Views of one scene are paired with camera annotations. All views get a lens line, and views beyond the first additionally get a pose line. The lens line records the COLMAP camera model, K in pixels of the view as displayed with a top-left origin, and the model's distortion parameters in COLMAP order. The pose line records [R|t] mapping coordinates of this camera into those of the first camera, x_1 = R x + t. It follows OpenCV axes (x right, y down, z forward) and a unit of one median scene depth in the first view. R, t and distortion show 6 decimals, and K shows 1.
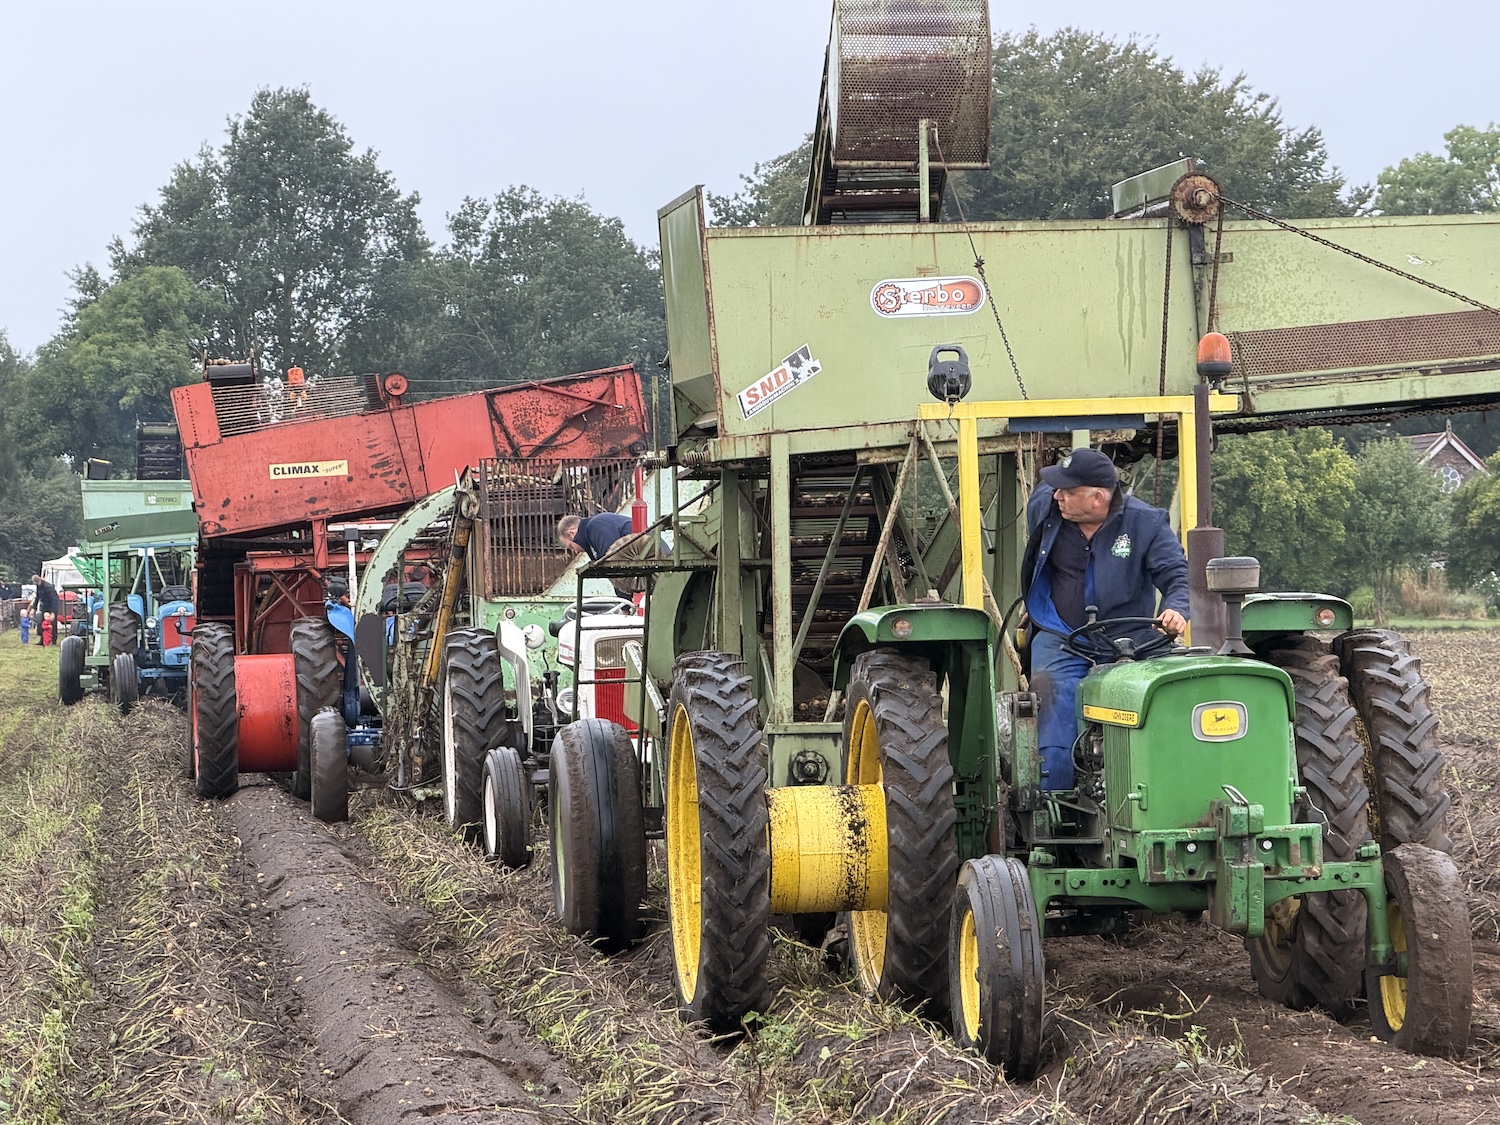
lens RADIAL K [[5944.7, 0, 750.3], [0, 5944.7, 563.5], [0, 0, 1]] dist [-0.069457, 0.000000]
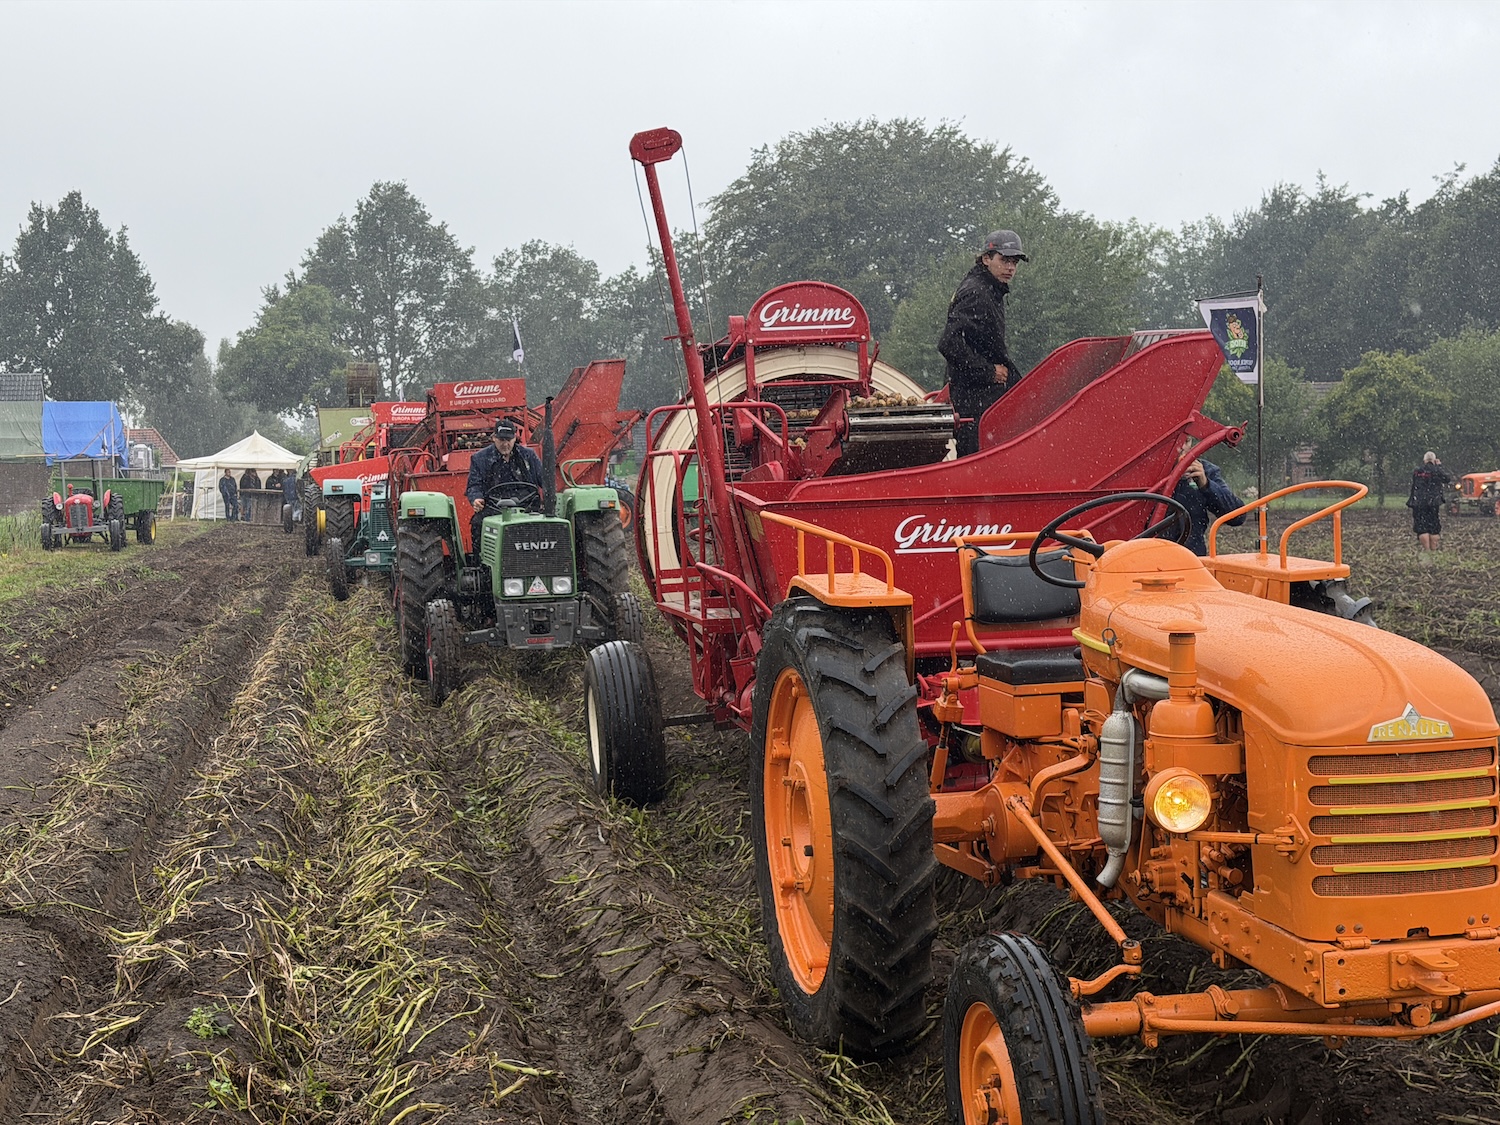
lens RADIAL K [[2097.1, 0, 756.6], [0, 2097.1, 465.7], [0, 0, 1]] dist [0.133377, 0.000000]
pose [[0.996101, -0.007655, 0.087888, -0.029021], [0.007765, 0.999969, -0.000909, 0.001155], [-0.087878, 0.001588, 0.996130, 0.406348]]
